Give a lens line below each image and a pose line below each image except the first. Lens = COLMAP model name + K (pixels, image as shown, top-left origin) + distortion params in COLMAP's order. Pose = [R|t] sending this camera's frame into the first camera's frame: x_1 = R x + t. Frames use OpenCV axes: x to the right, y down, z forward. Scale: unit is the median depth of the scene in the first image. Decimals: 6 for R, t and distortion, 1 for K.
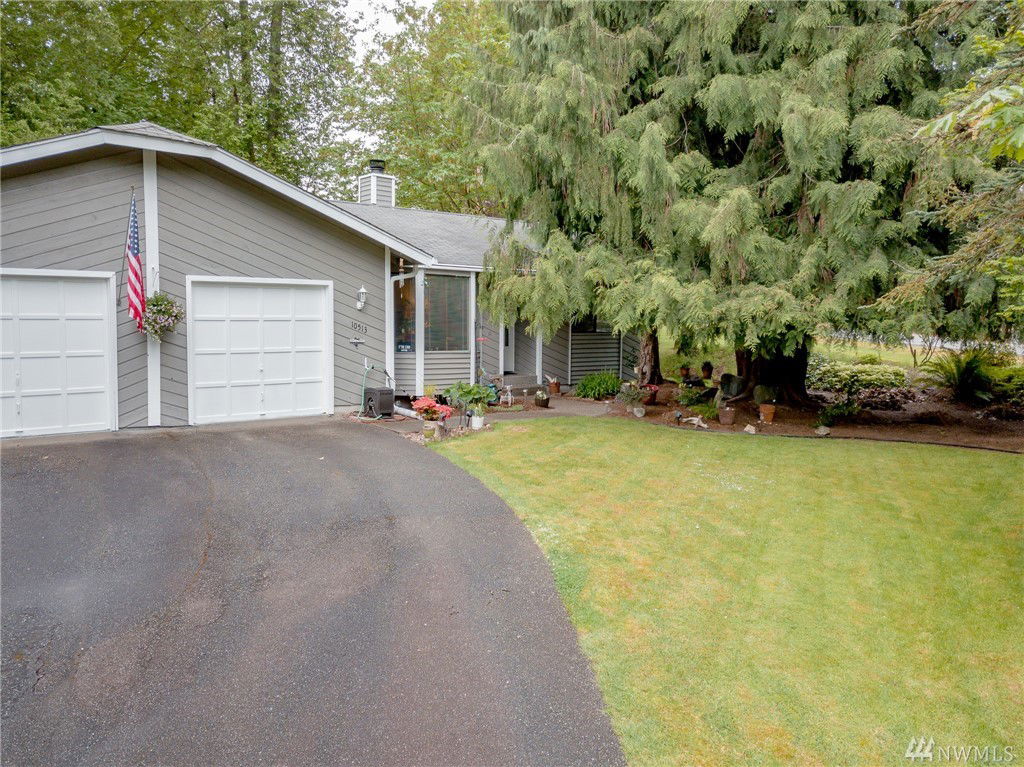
lens RADIAL K [[790.6, 0, 493.6], [0, 790.6, 371.7], [0, 0, 1]] dist [0.024647, 0.010256]
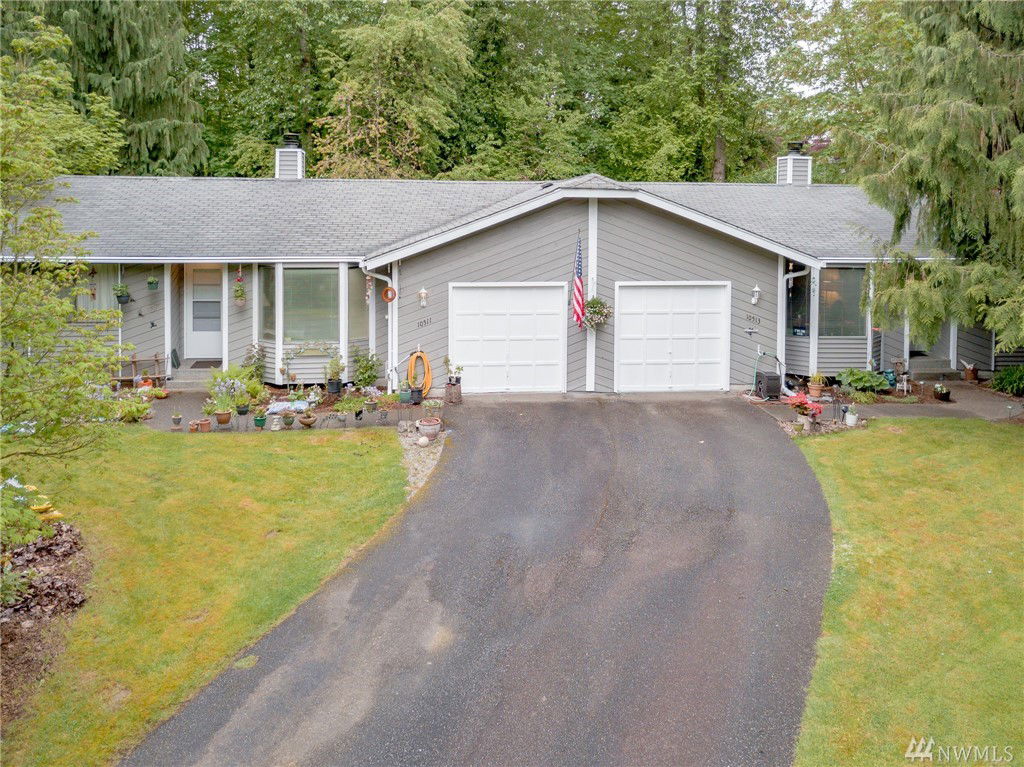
lens RADIAL K [[803.0, 0, 493.1], [0, 803.0, 247.0], [0, 0, 1]] dist [0.011847, 0.016754]
pose [[0.846661, 0.018660, -0.531806, 0.161472], [-0.035936, 0.999108, -0.022156, -0.143415], [0.530919, 0.037869, 0.846576, -0.266726]]
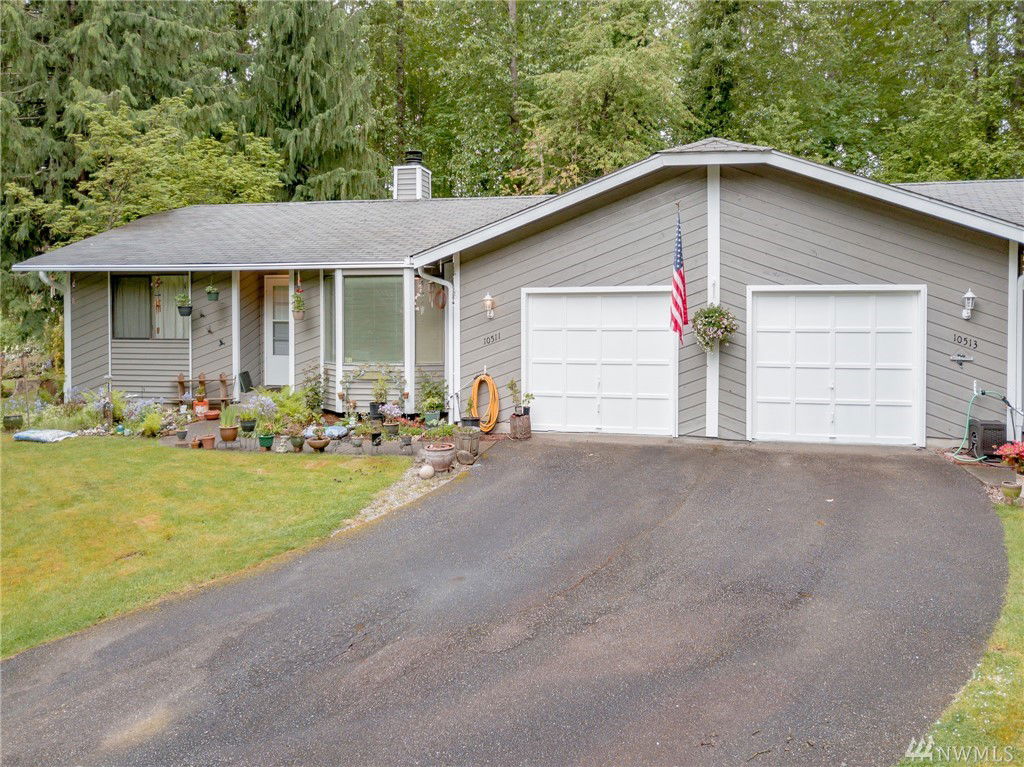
lens RADIAL K [[799.9, 0, 511.2], [0, 799.9, 330.8], [0, 0, 1]] dist [0.012030, 0.009710]
pose [[0.637080, 0.012935, -0.770689, 0.187734], [-0.051207, 0.998361, -0.025573, -0.026455], [0.769095, 0.055757, 0.636698, 0.158487]]
